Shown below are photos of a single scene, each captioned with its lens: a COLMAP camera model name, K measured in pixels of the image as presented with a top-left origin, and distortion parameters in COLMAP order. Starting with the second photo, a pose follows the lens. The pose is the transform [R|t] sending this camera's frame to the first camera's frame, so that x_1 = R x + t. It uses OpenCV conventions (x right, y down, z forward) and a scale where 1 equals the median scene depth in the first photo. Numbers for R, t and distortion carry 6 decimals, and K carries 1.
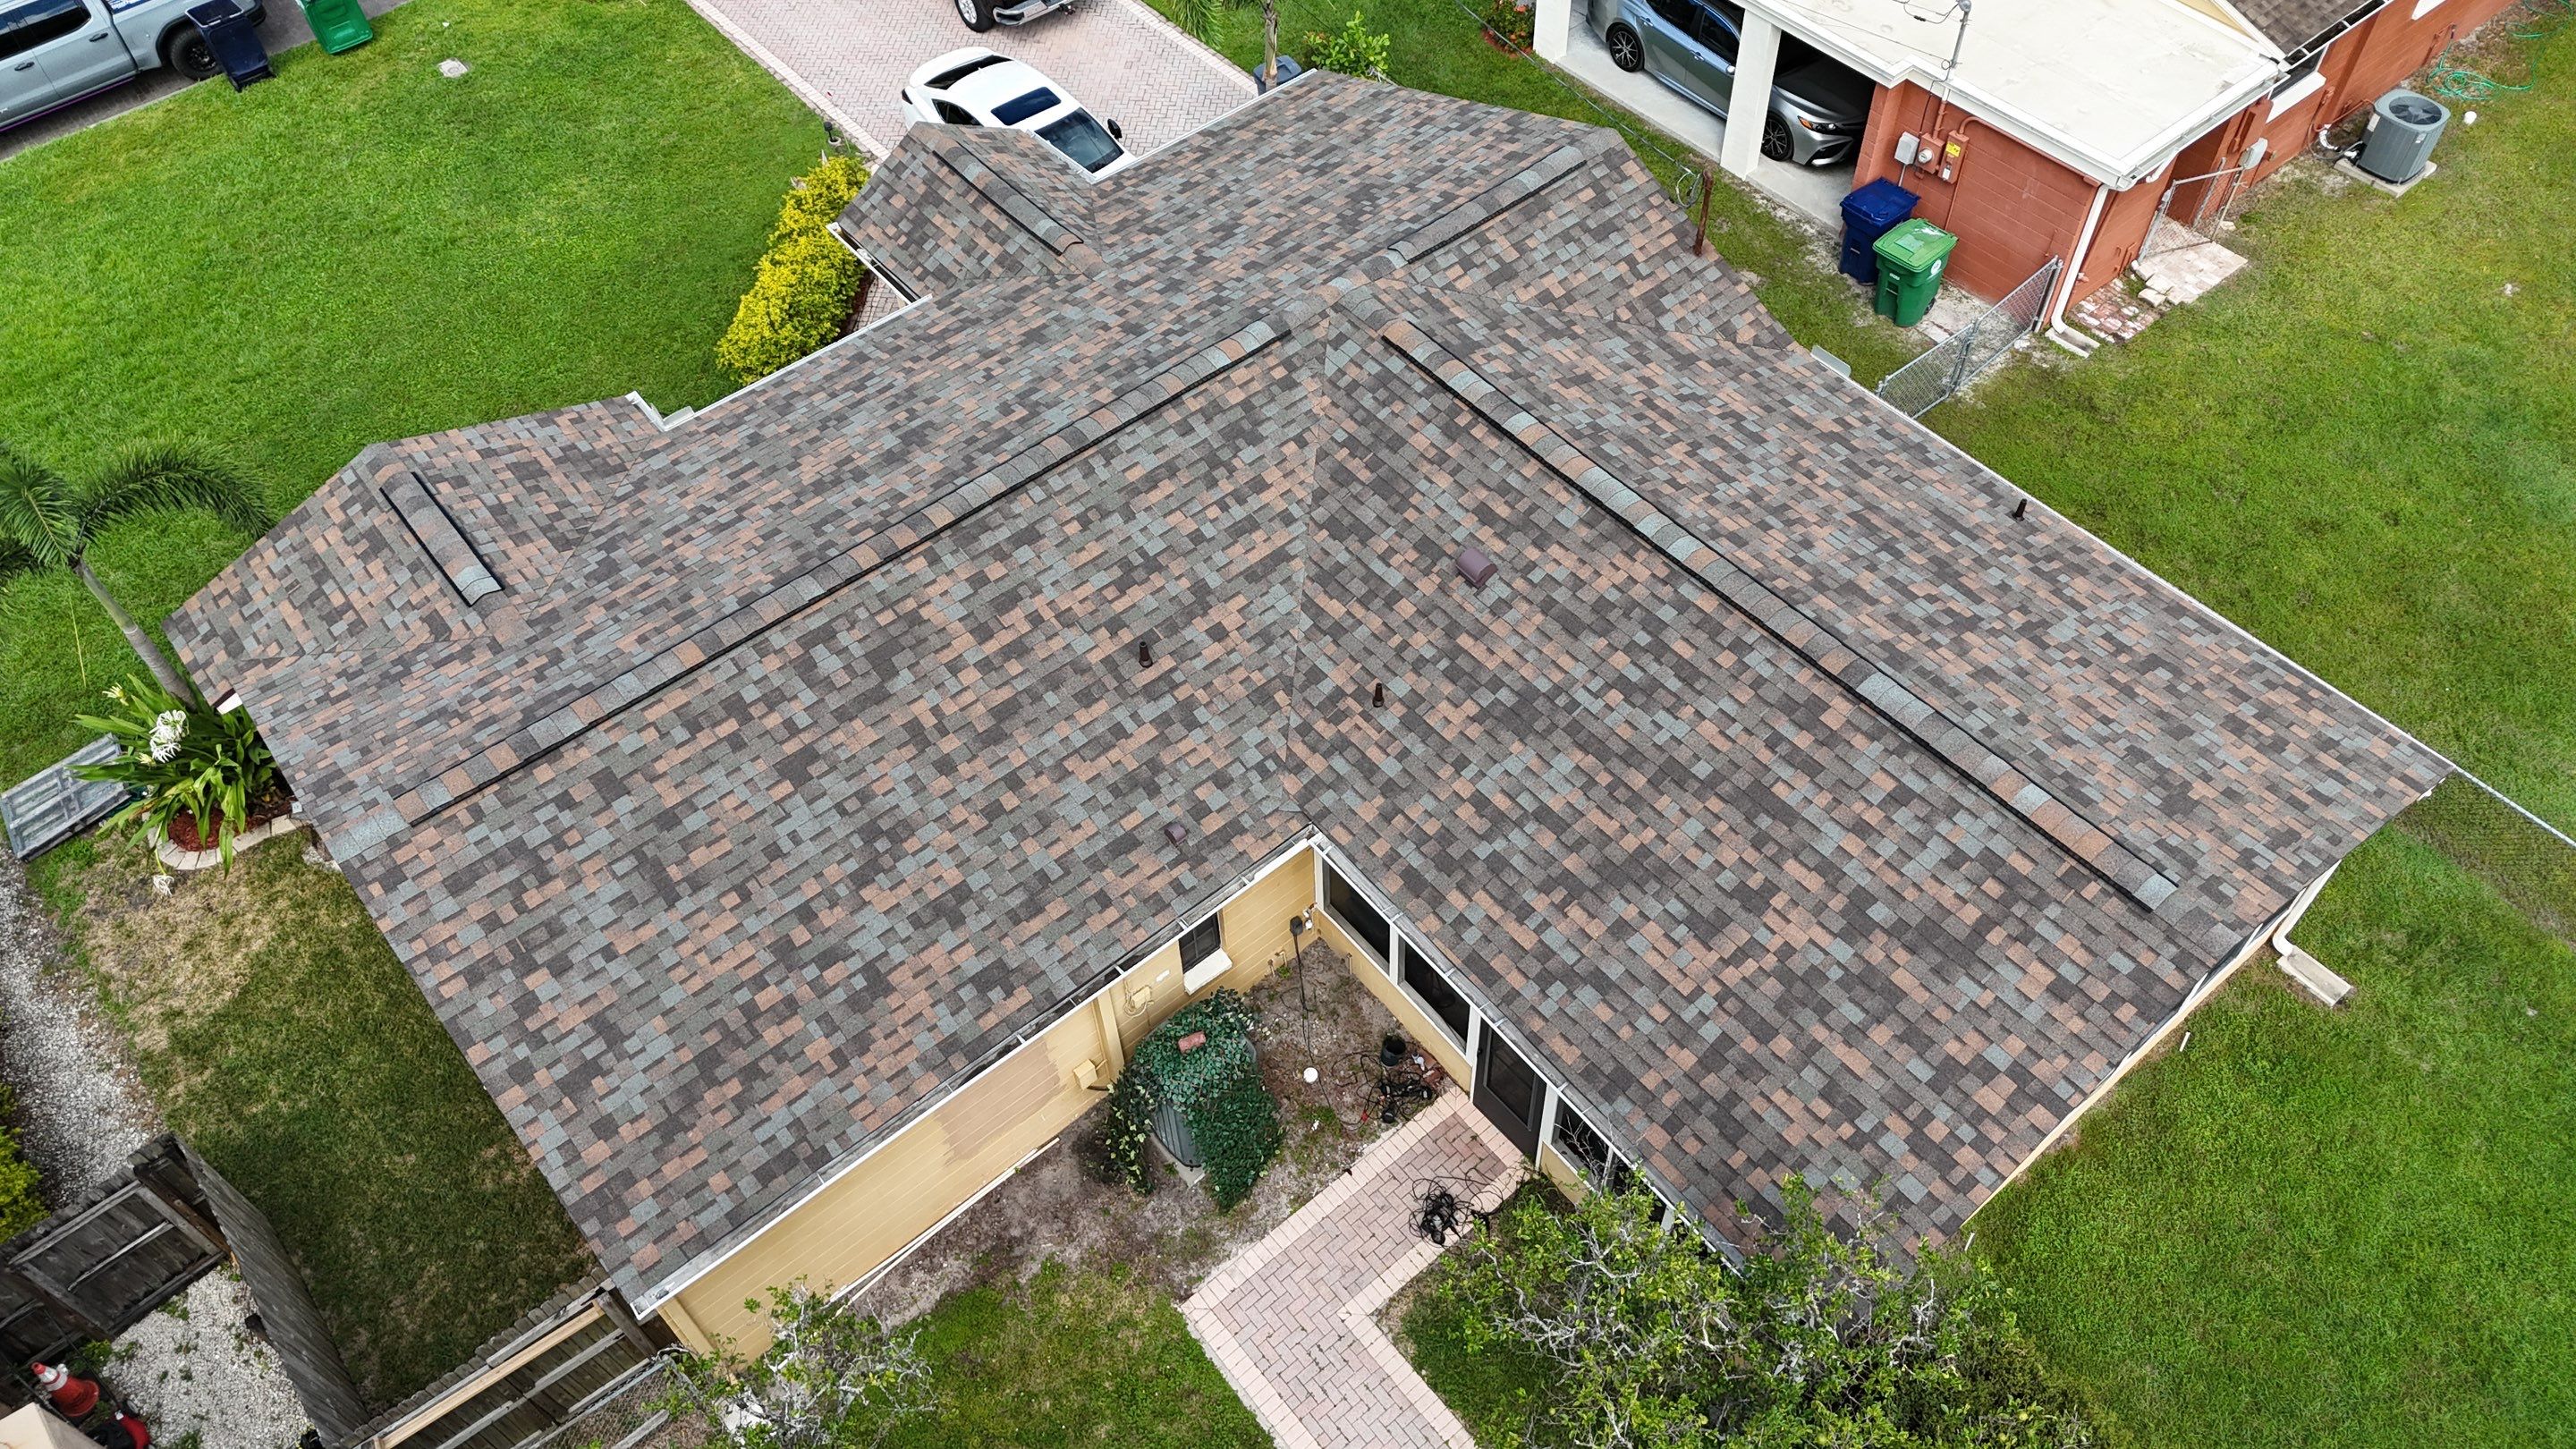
lens RADIAL K [[1897.5, 0, 1299.2], [0, 1897.5, 716.7], [0, 0, 1]] dist [0.095674, -0.106668]
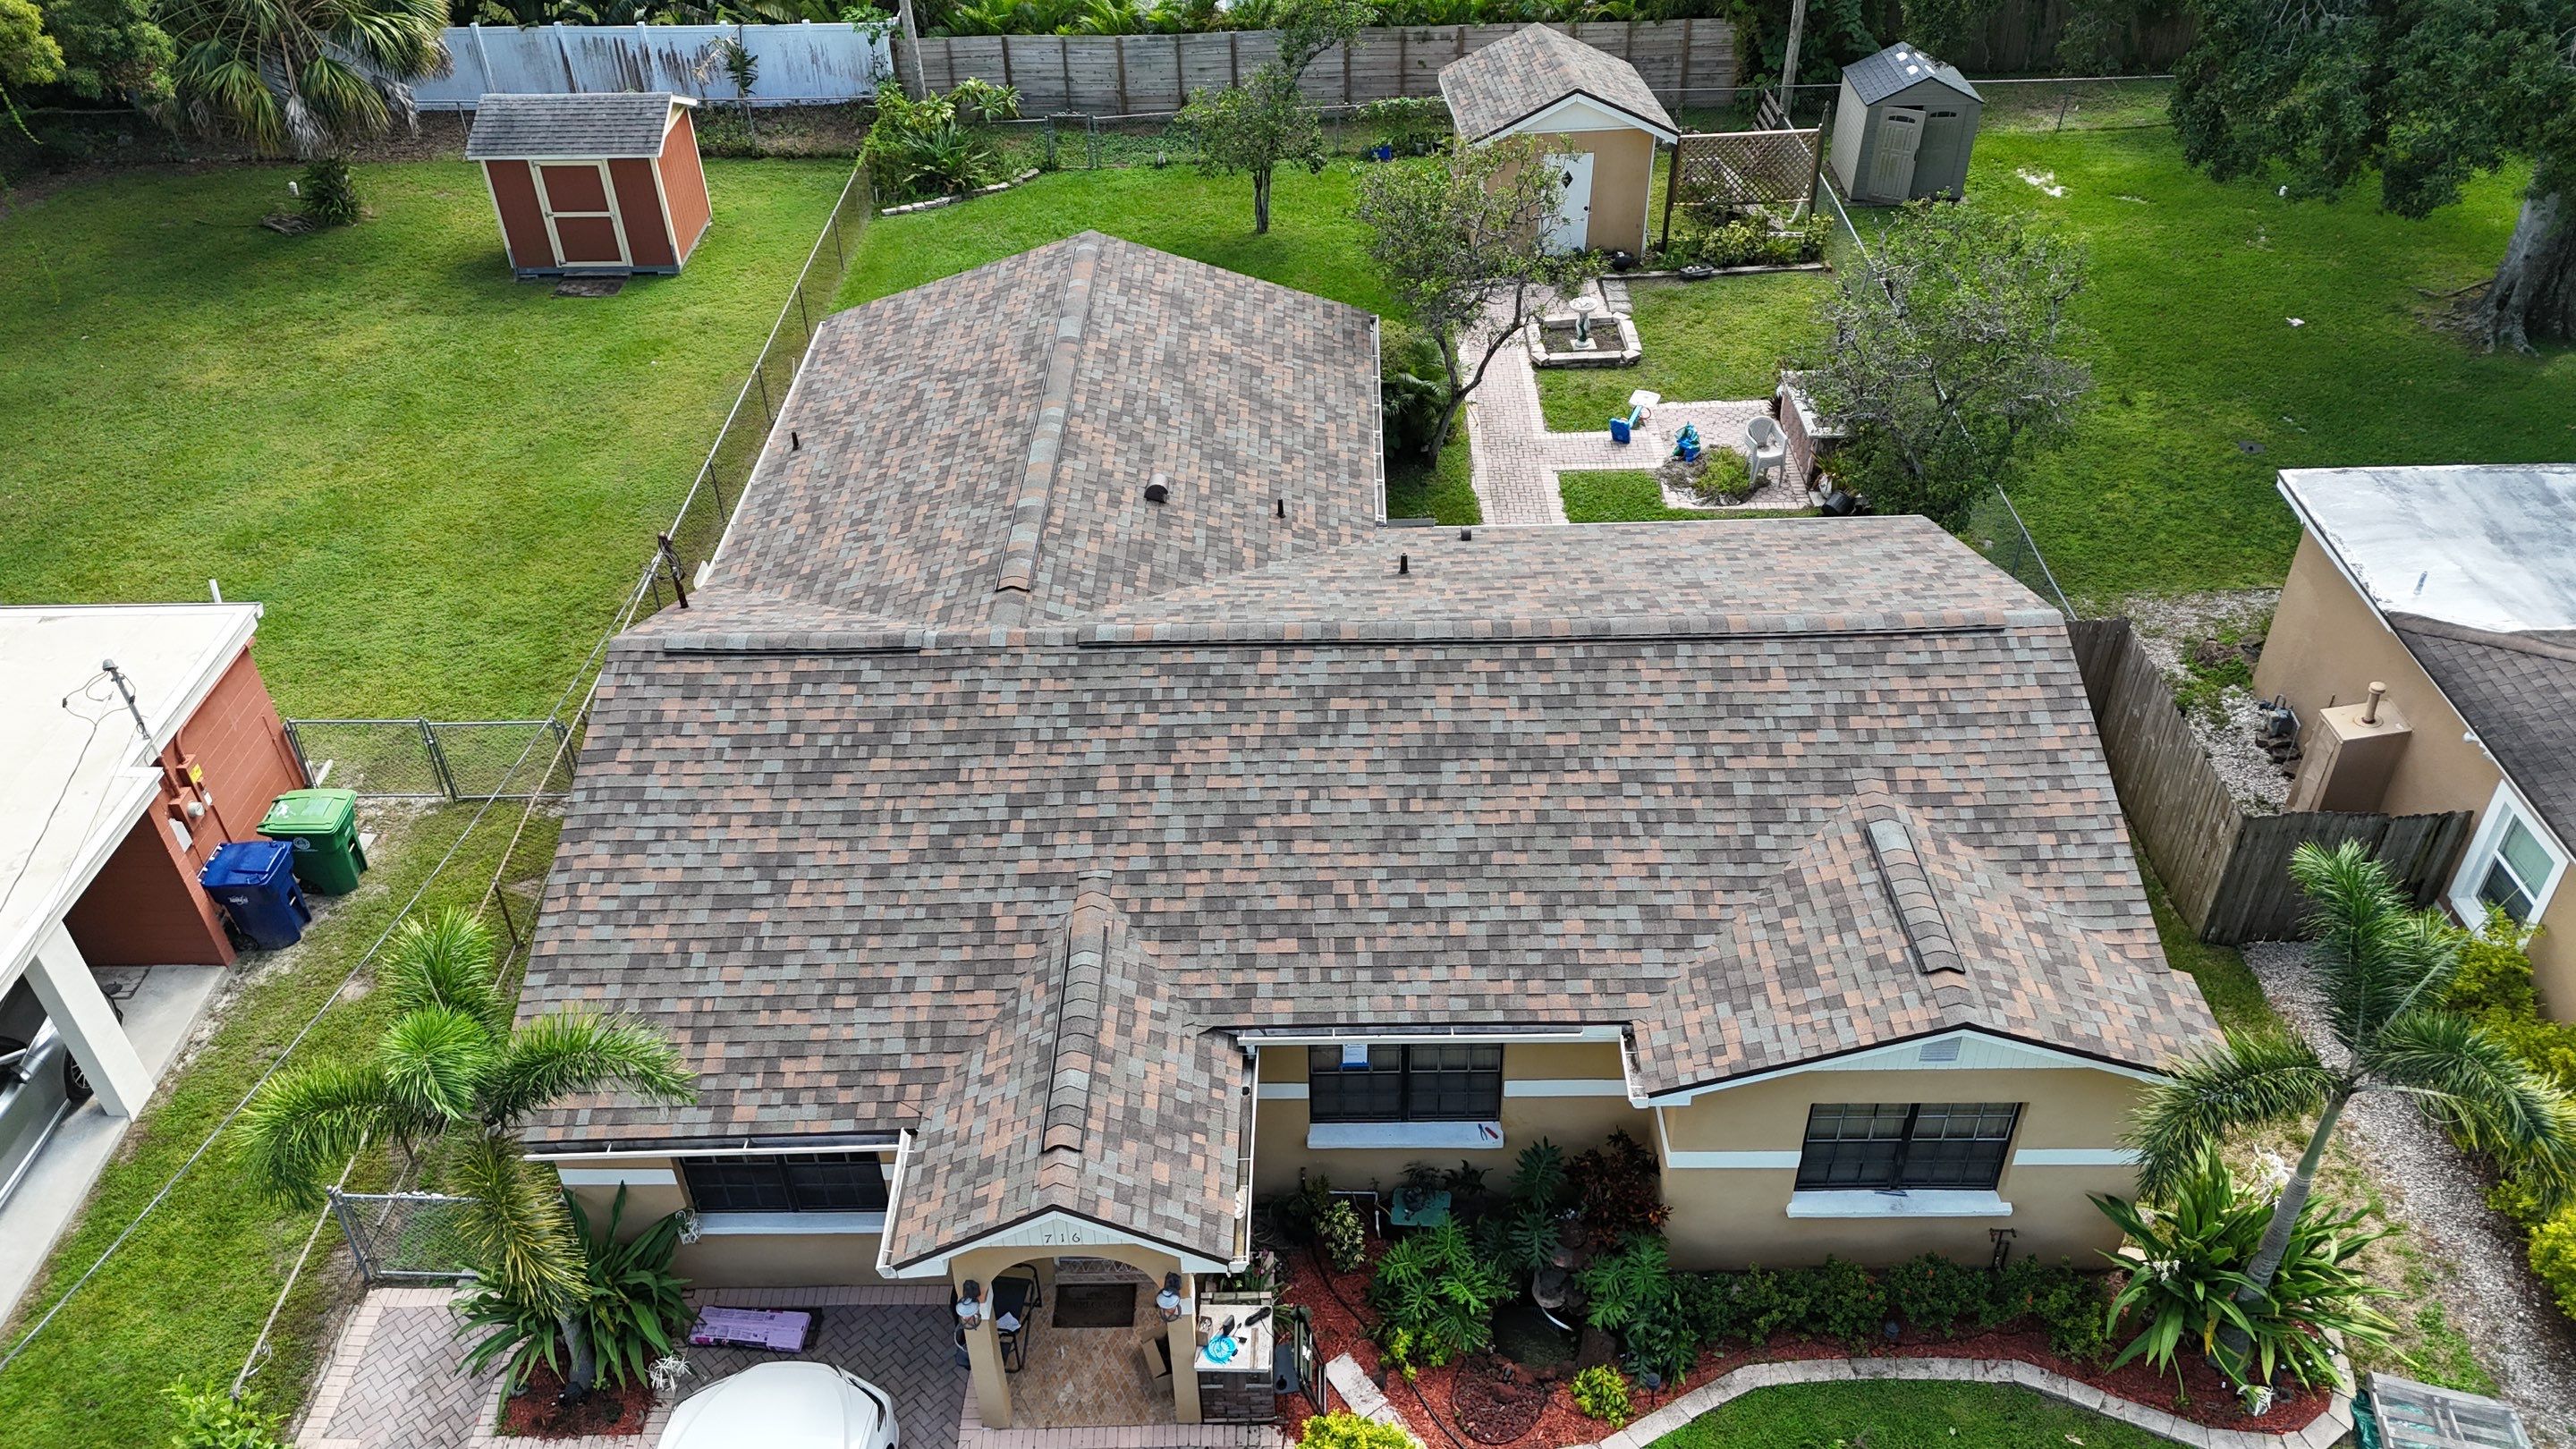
lens RADIAL K [[1897.5, 0, 1294.8], [0, 1897.5, 714.0], [0, 0, 1]] dist [0.095674, -0.106668]
pose [[-0.766410, -0.348021, 0.539905, -0.743246], [0.529691, 0.133069, 0.837687, -1.115927], [-0.363377, 0.927995, 0.082358, 1.036693]]
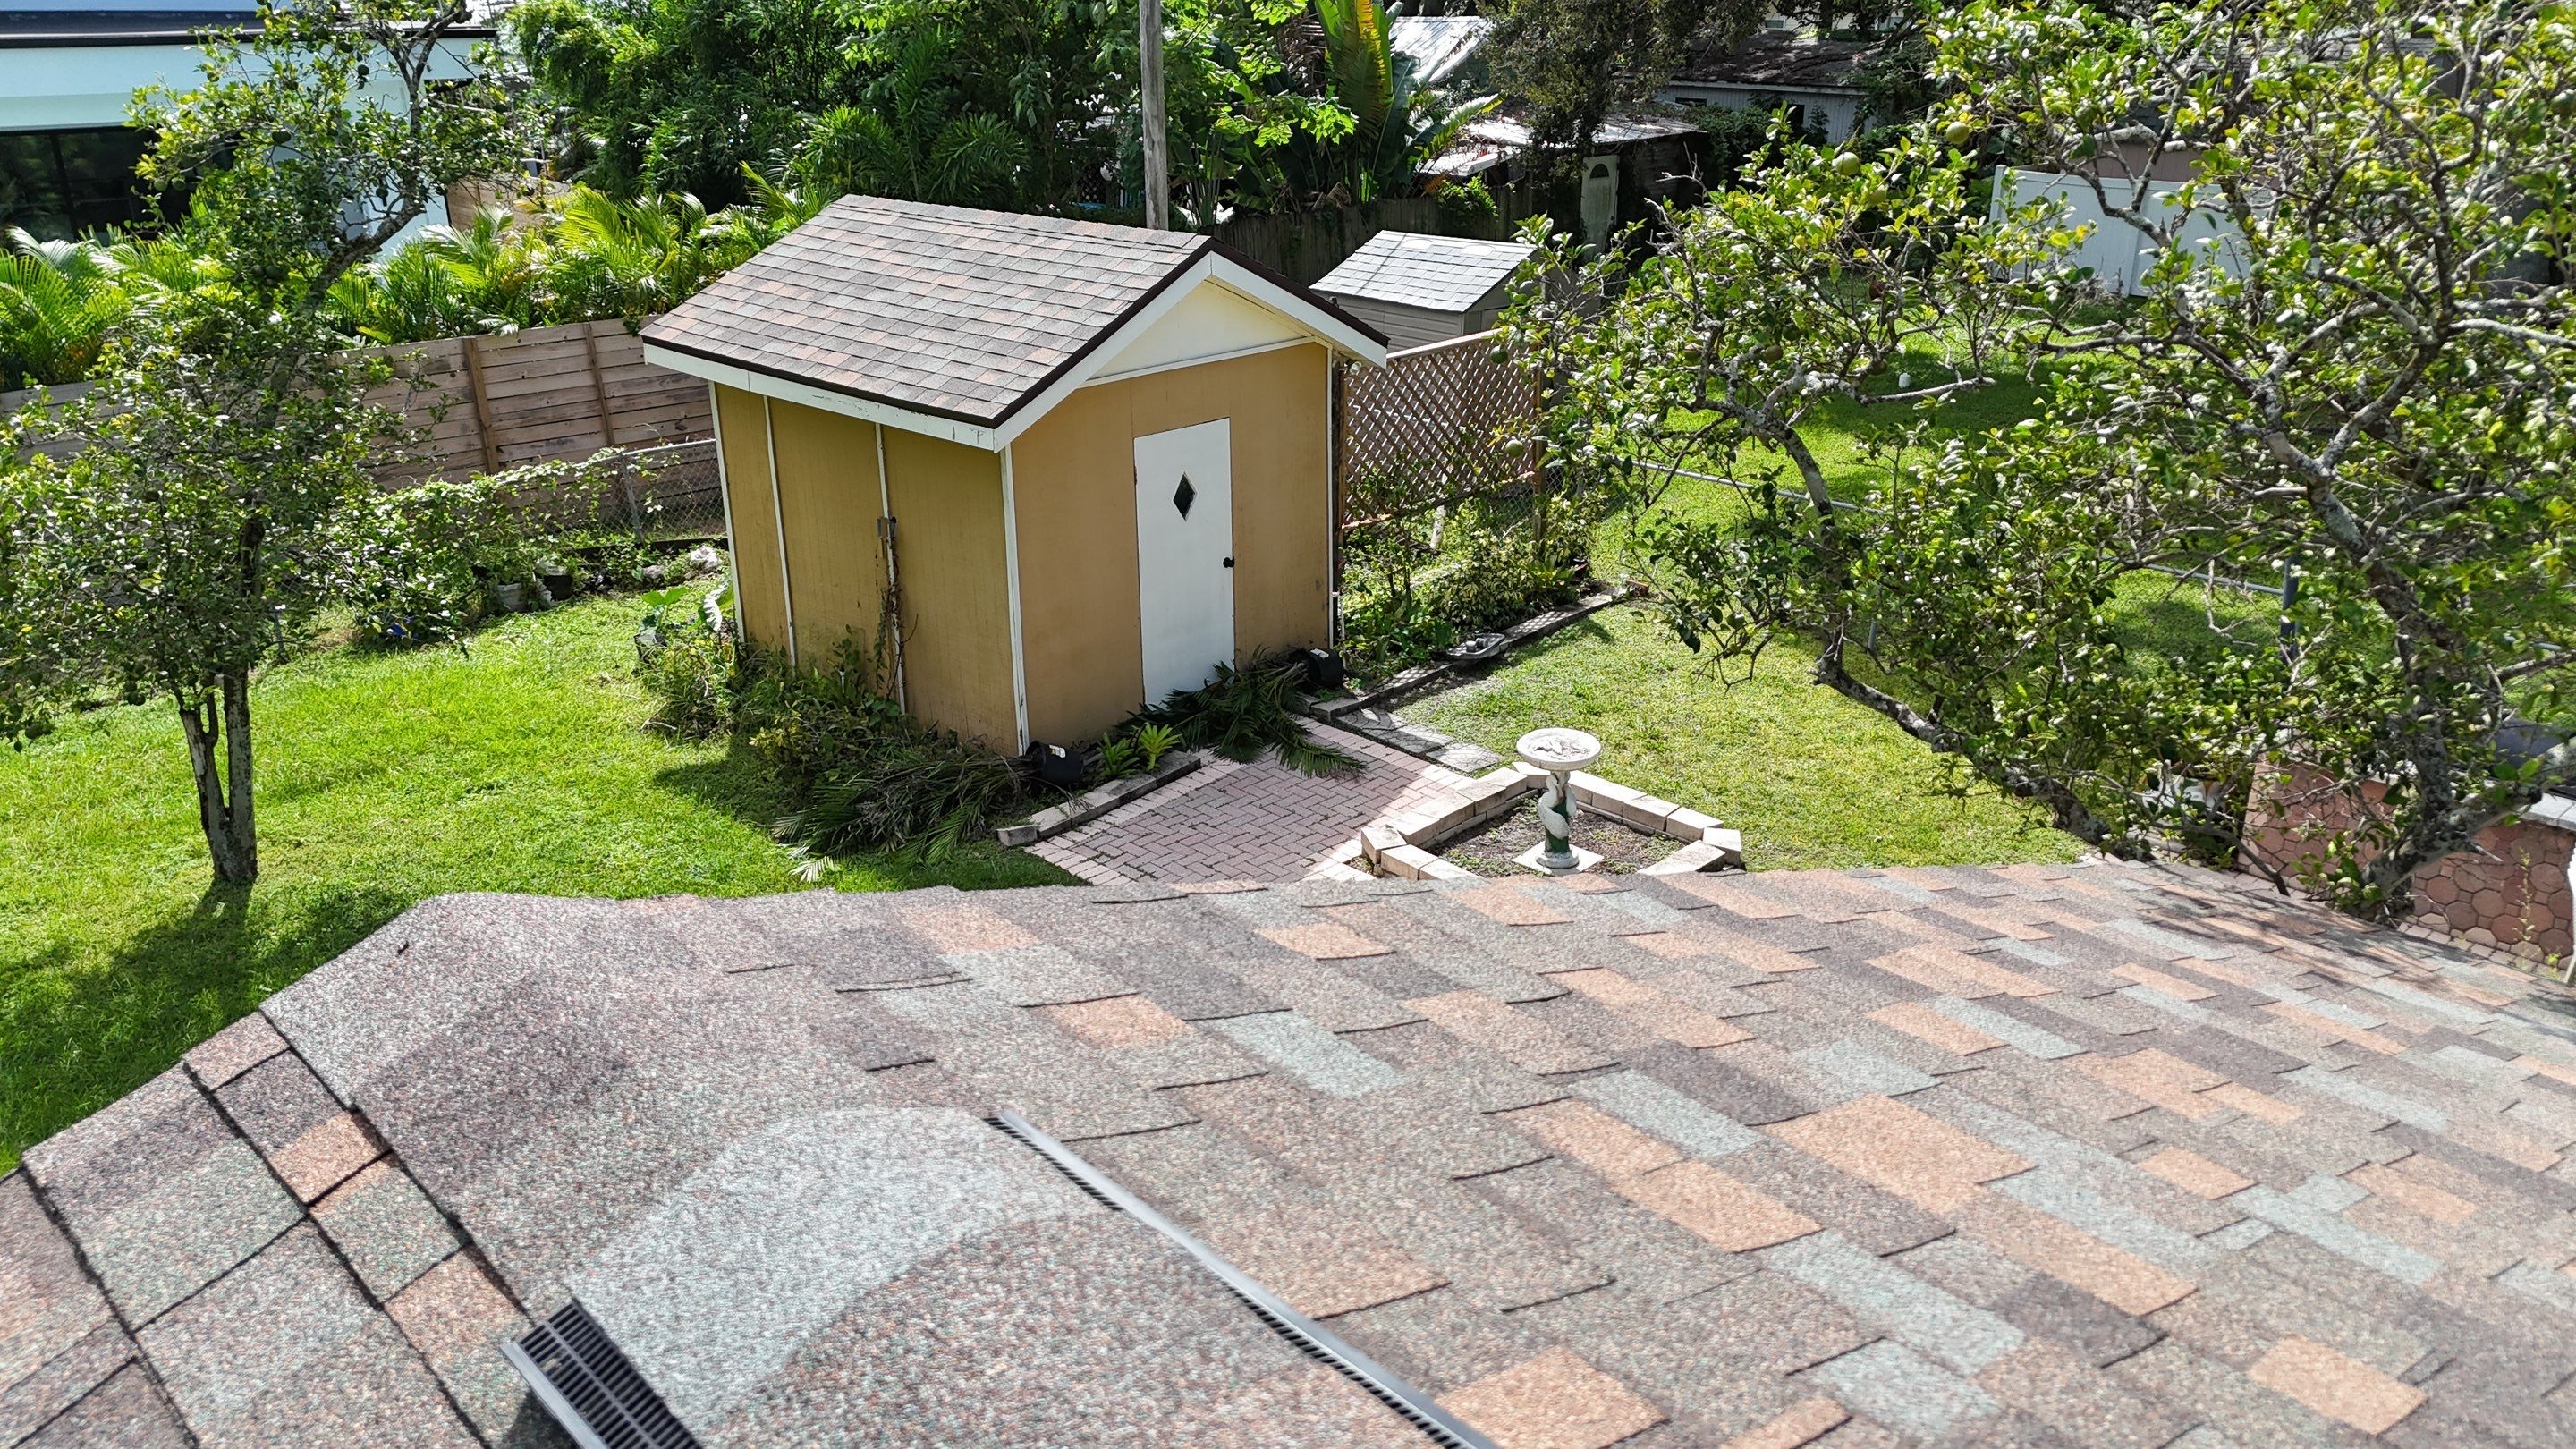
lens RADIAL K [[1897.5, 0, 1288.7], [0, 1897.5, 718.2], [0, 0, 1]] dist [0.095674, -0.106668]
pose [[-0.996876, 0.057066, -0.054603, 0.375274], [-0.035725, 0.290788, 0.956120, 0.000317], [0.070440, 0.955084, -0.287841, 0.874684]]
